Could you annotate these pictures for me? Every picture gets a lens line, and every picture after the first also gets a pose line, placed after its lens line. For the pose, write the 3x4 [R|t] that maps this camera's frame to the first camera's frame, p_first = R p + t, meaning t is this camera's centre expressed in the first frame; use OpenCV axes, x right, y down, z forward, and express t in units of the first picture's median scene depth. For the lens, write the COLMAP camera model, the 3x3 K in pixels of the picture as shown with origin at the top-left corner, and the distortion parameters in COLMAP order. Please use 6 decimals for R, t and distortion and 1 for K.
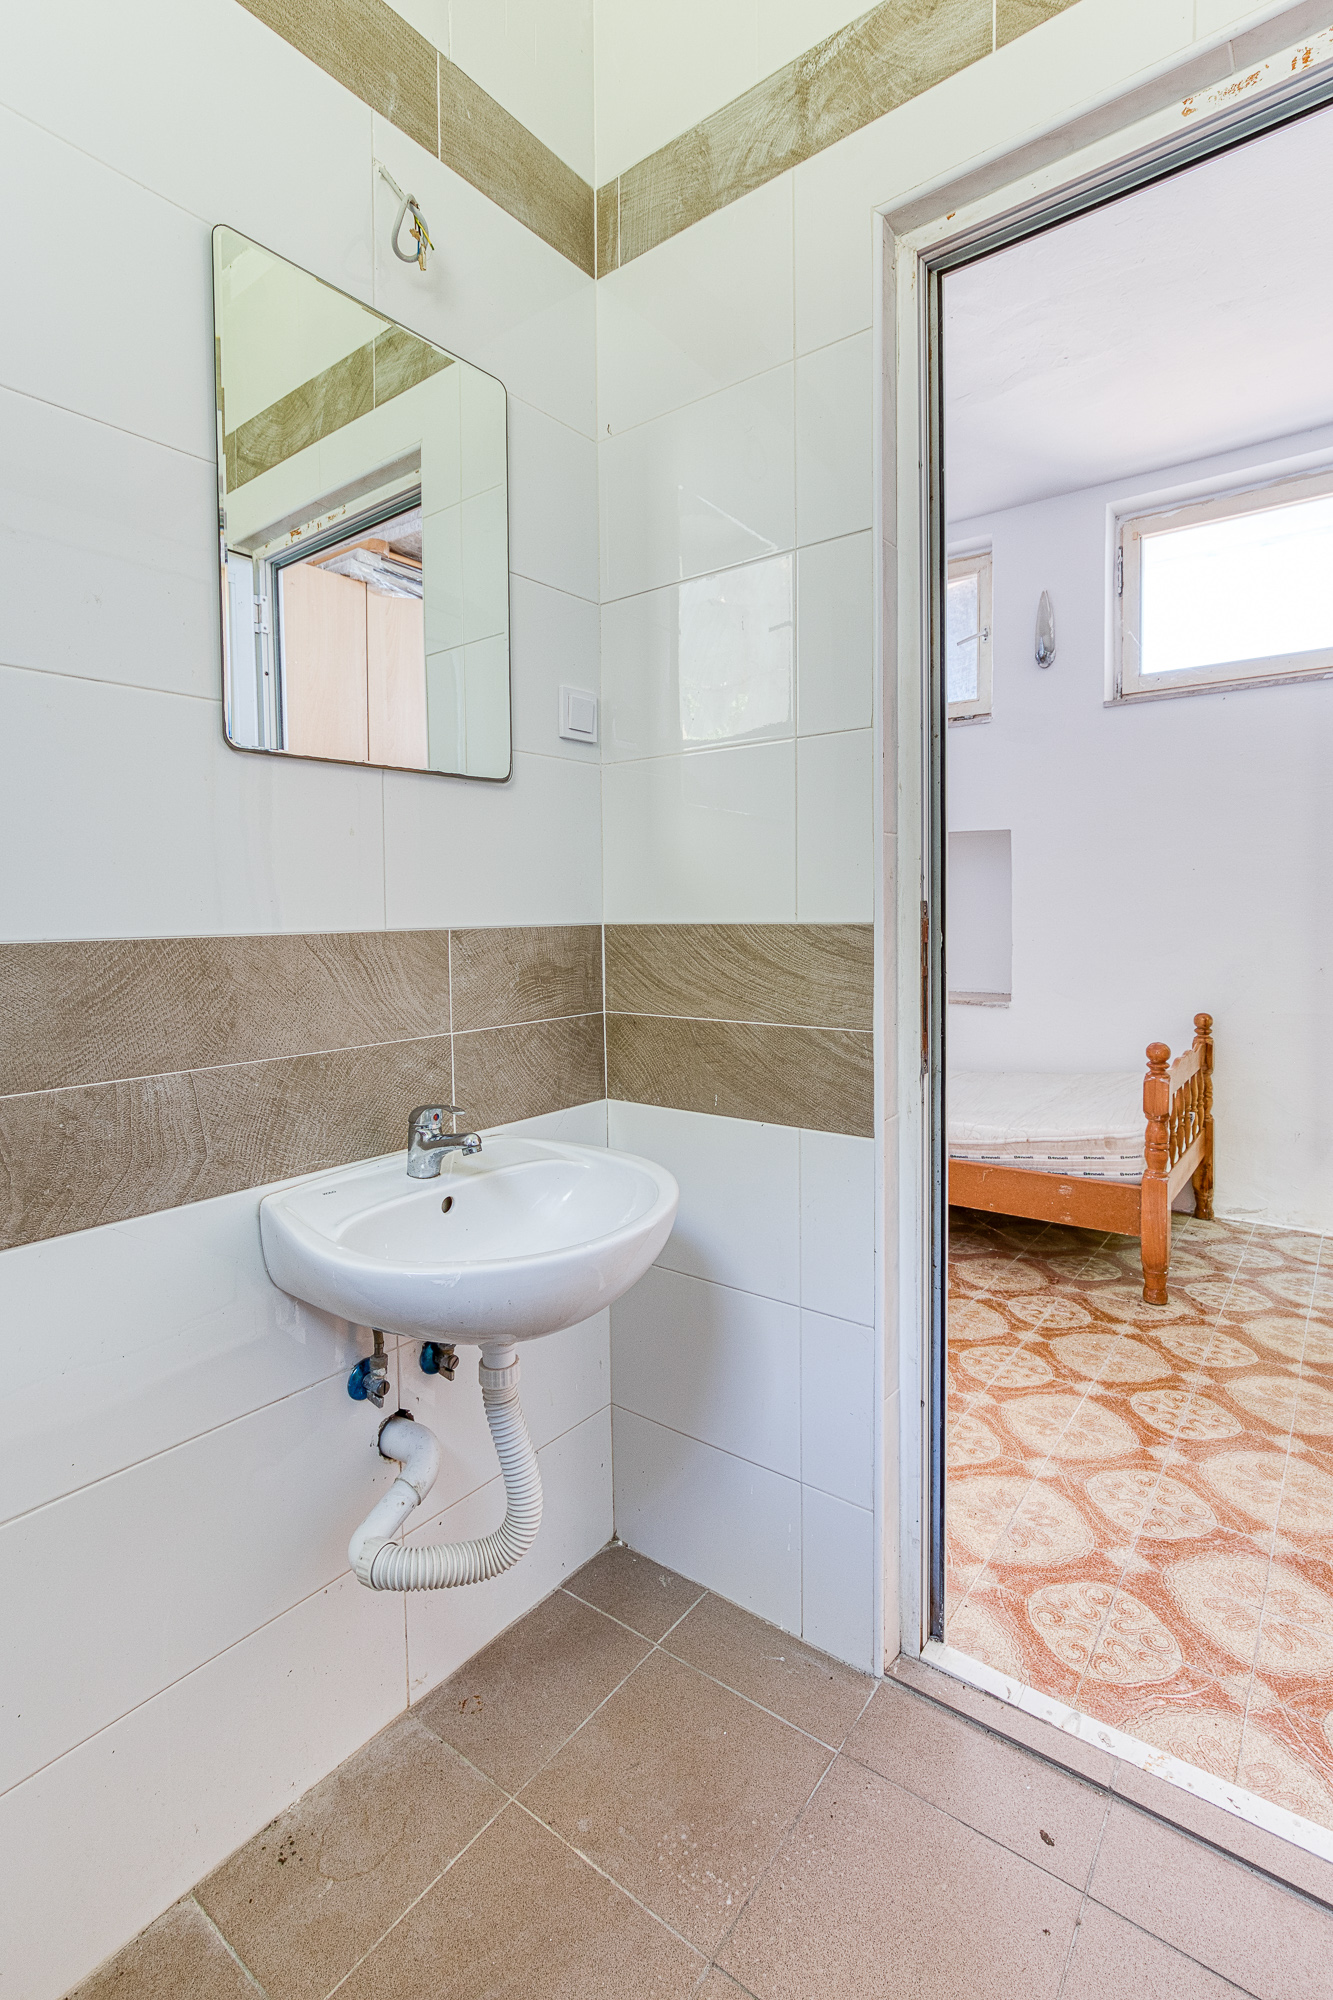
lens RADIAL K [[928.6, 0, 697.1], [0, 928.6, 948.3], [0, 0, 1]] dist [-0.025805, 0.005572]
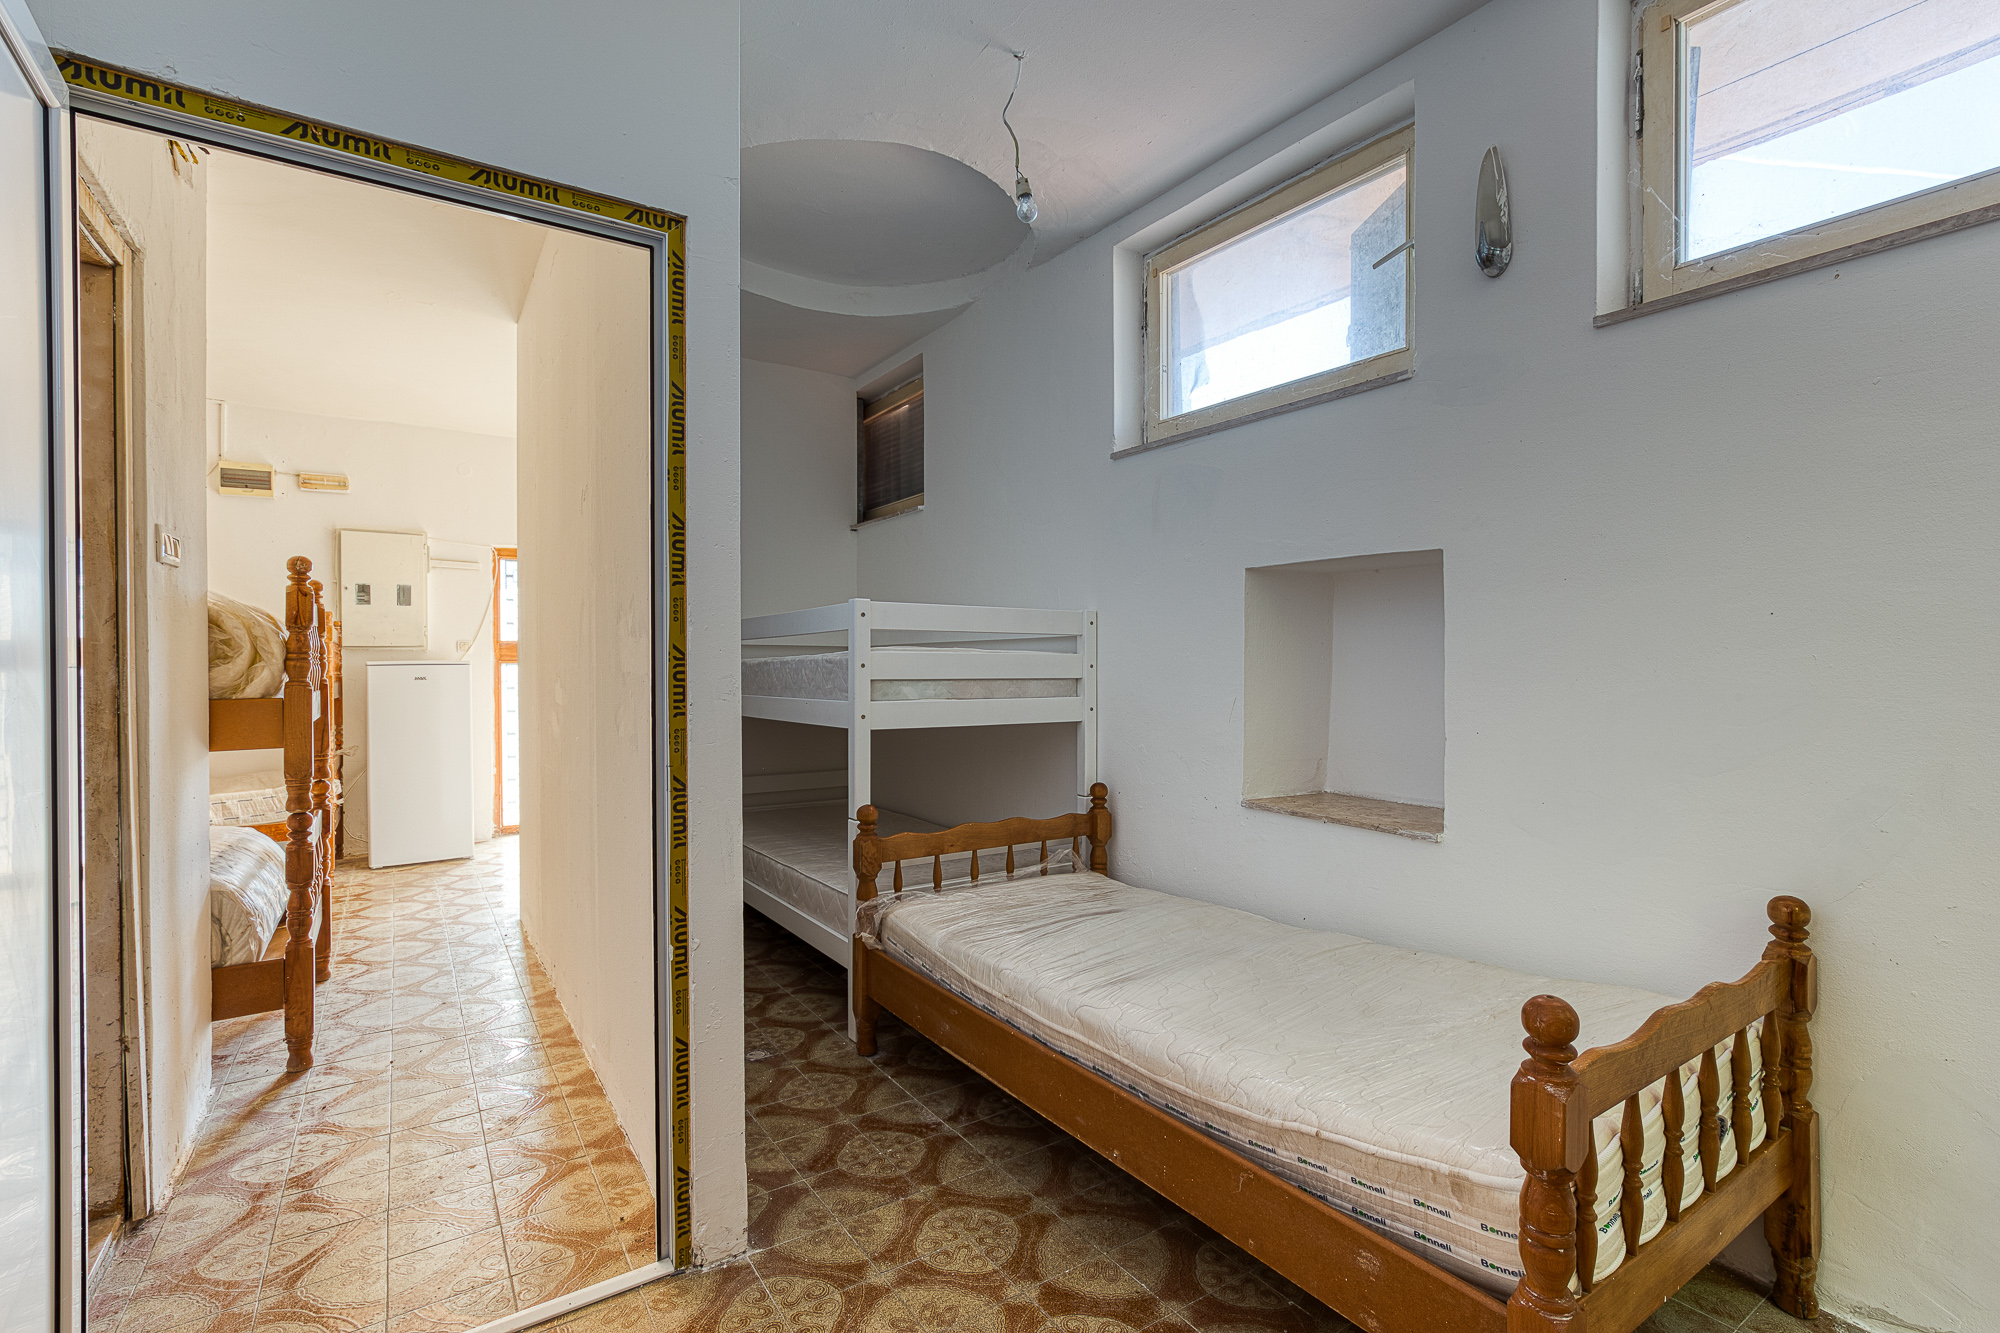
lens RADIAL K [[928.6, 0, 1016.2], [0, 928.6, 658.1], [0, 0, 1]] dist [-0.025805, 0.005572]
pose [[0.944090, 0.015427, -0.329327, 0.312229], [-0.029971, 0.998784, -0.039132, -0.027241], [0.328323, 0.046814, 0.943405, 0.385539]]
